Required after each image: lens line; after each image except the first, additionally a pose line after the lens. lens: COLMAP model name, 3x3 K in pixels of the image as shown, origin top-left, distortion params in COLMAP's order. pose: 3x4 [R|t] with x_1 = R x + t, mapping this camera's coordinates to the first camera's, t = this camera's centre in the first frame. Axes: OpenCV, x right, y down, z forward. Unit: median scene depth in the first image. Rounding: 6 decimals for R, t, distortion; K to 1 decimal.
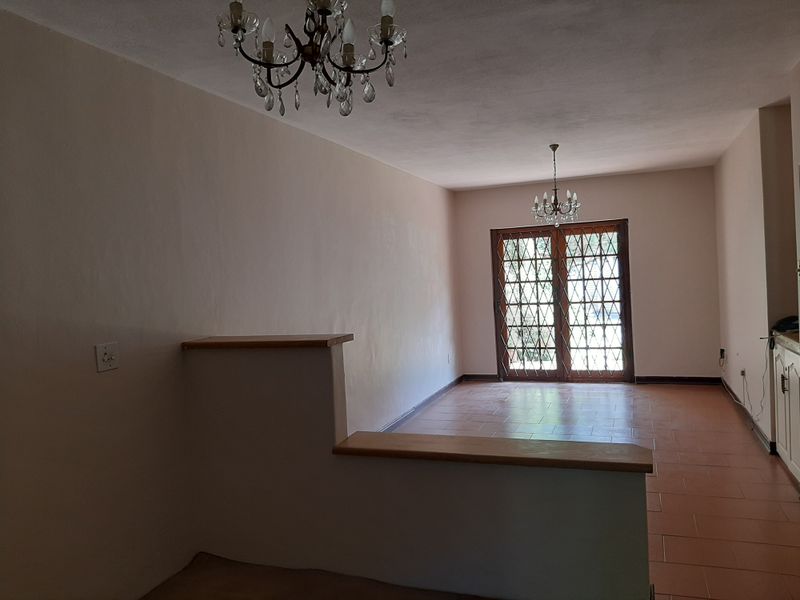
lens RADIAL K [[626.9, 0, 401.3], [0, 626.9, 298.1], [0, 0, 1]] dist [0.062911, -0.106228]
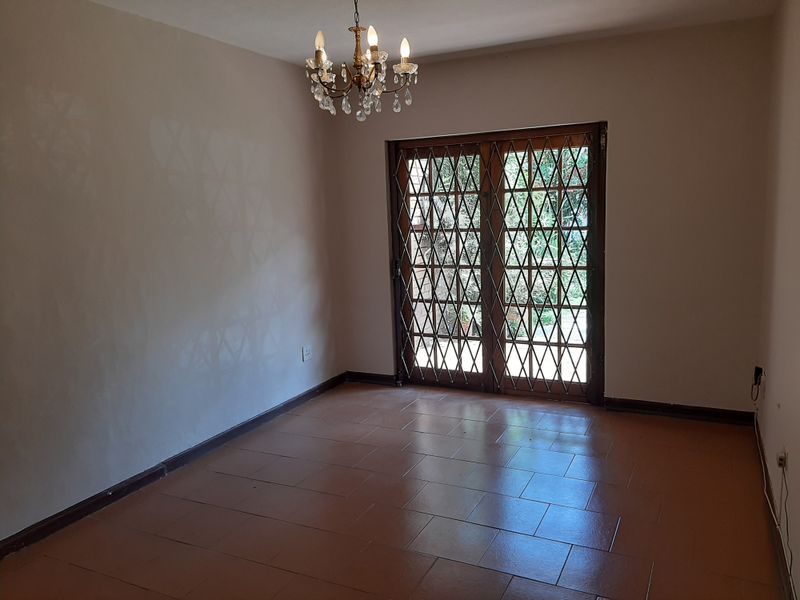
lens RADIAL K [[626.9, 0, 398.3], [0, 626.9, 300.3], [0, 0, 1]] dist [0.062911, -0.106228]
pose [[0.995082, 0.029473, -0.094570, 0.223056], [-0.018054, 0.992682, 0.119400, -0.030689], [0.097397, -0.117105, 0.988332, 0.394203]]
